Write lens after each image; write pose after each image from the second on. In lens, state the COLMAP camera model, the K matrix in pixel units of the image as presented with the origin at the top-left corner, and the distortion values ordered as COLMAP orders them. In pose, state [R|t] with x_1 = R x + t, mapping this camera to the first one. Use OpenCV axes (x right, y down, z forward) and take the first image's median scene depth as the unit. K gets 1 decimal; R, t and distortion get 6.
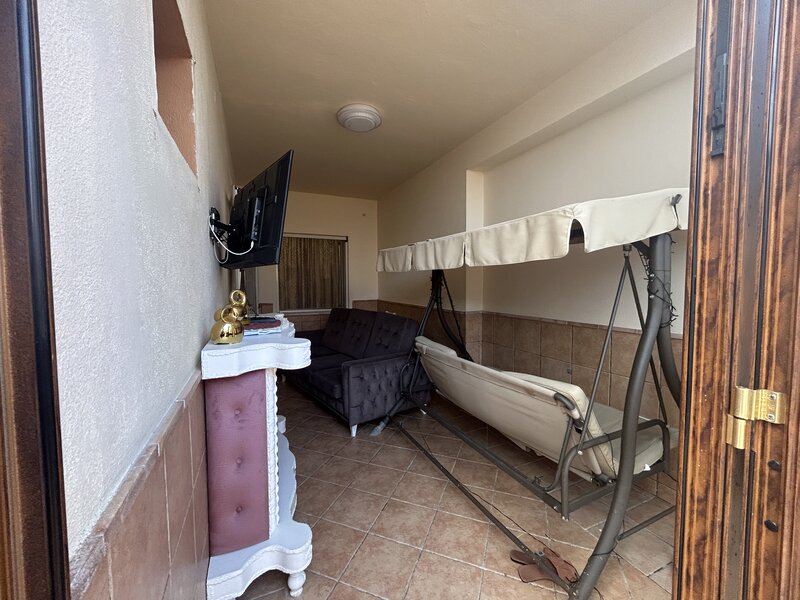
lens RADIAL K [[325.2, 0, 400.7], [0, 325.2, 300.3], [0, 0, 1]] dist [0.007562, -0.002074]
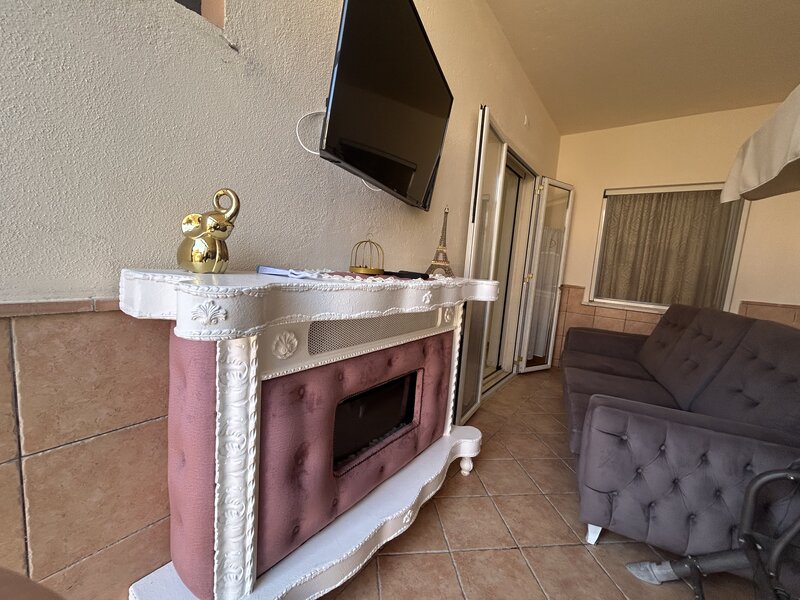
lens RADIAL K [[325.2, 0, 399.1], [0, 325.2, 299.3], [0, 0, 1]] dist [0.007562, -0.002074]
pose [[0.475432, 0.140336, -0.868487, 0.097749], [-0.121228, 0.988228, 0.093321, 0.033971], [0.871360, 0.060917, 0.486848, 0.459084]]
